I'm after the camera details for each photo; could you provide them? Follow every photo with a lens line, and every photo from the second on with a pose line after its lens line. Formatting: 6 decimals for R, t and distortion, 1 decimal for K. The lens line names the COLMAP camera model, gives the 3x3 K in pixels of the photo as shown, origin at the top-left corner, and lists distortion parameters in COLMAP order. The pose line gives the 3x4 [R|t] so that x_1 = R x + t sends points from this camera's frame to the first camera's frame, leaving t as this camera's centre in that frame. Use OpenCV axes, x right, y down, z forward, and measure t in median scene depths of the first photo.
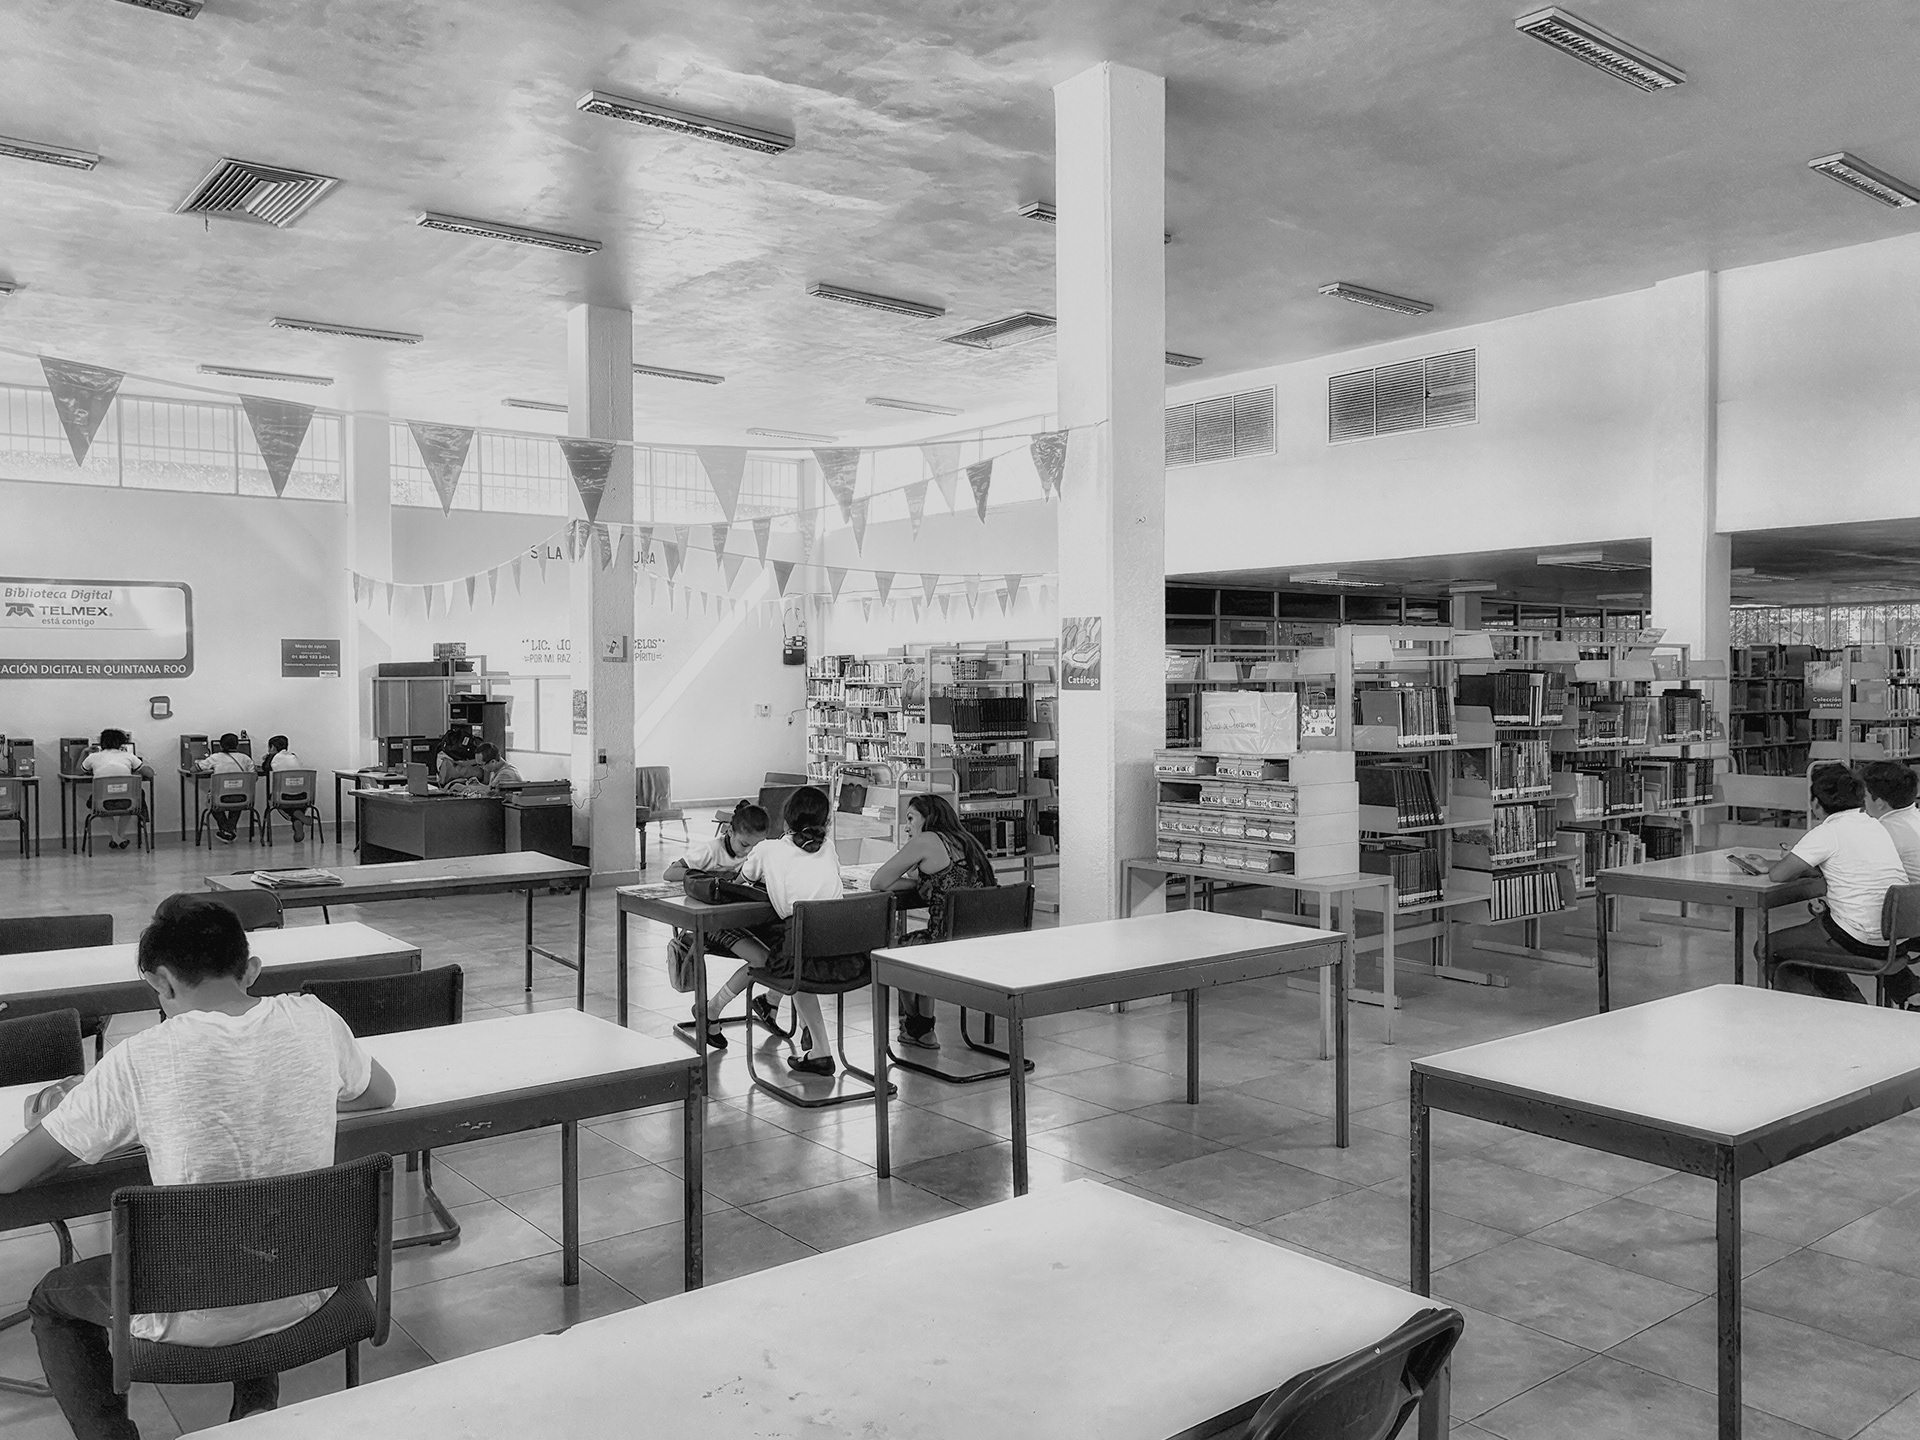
lens RADIAL K [[1524.9, 0, 958.1], [0, 1524.9, 713.3], [0, 0, 1]] dist [-0.000193, -0.004142]
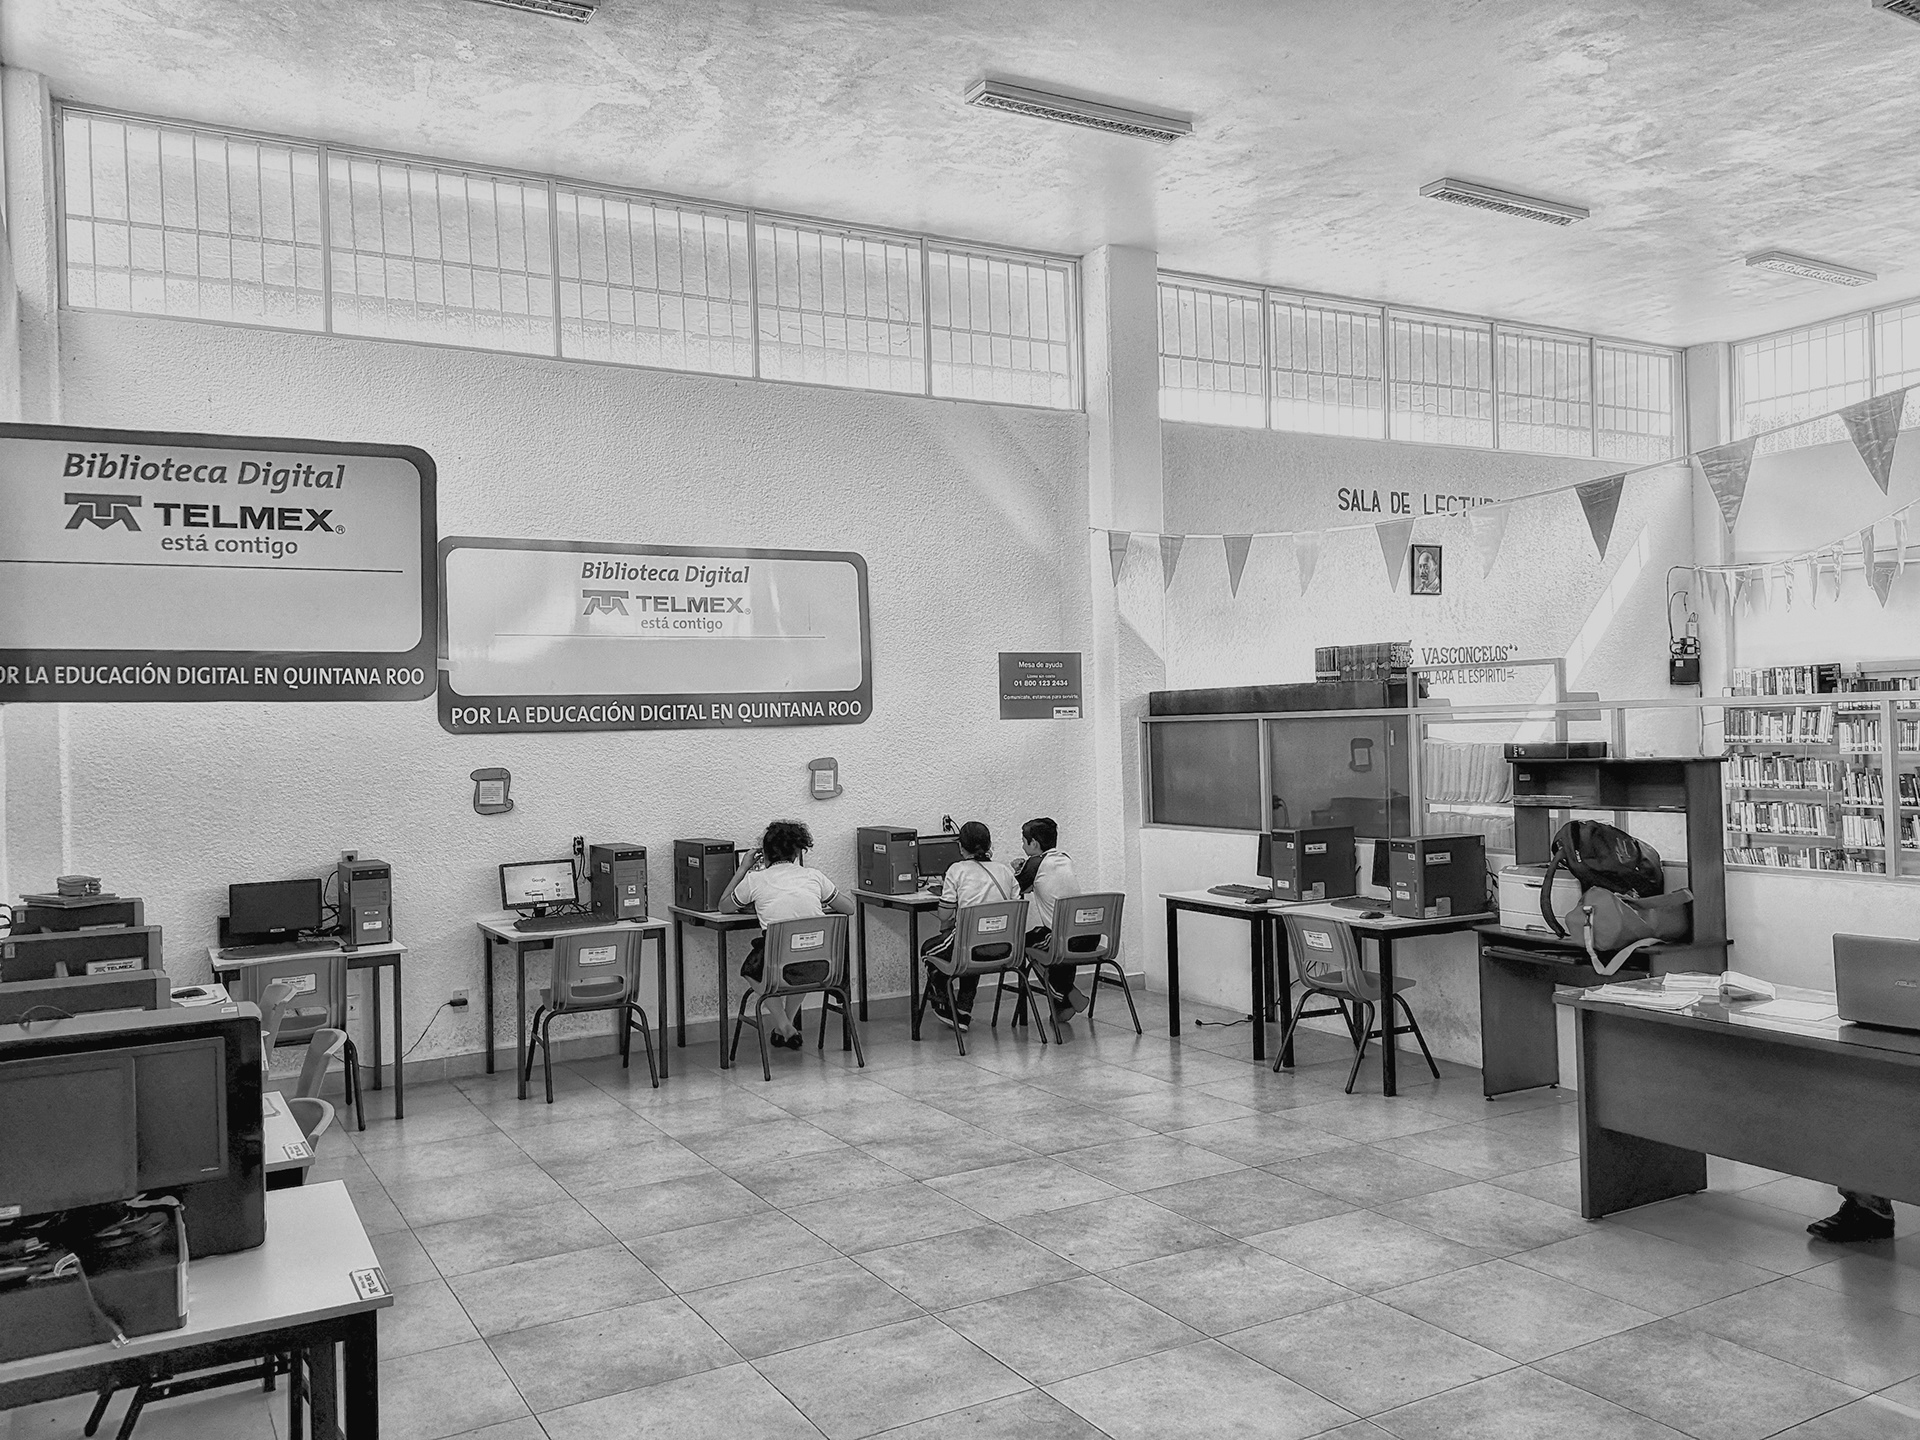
lens RADIAL K [[1524.9, 0, 961.9], [0, 1524.9, 726.0], [0, 0, 1]] dist [-0.000193, -0.004142]
pose [[0.986975, -0.025137, -0.158898, -0.385770], [0.020935, 0.999387, -0.028064, -0.006589], [0.159506, 0.024372, 0.986896, 0.465295]]
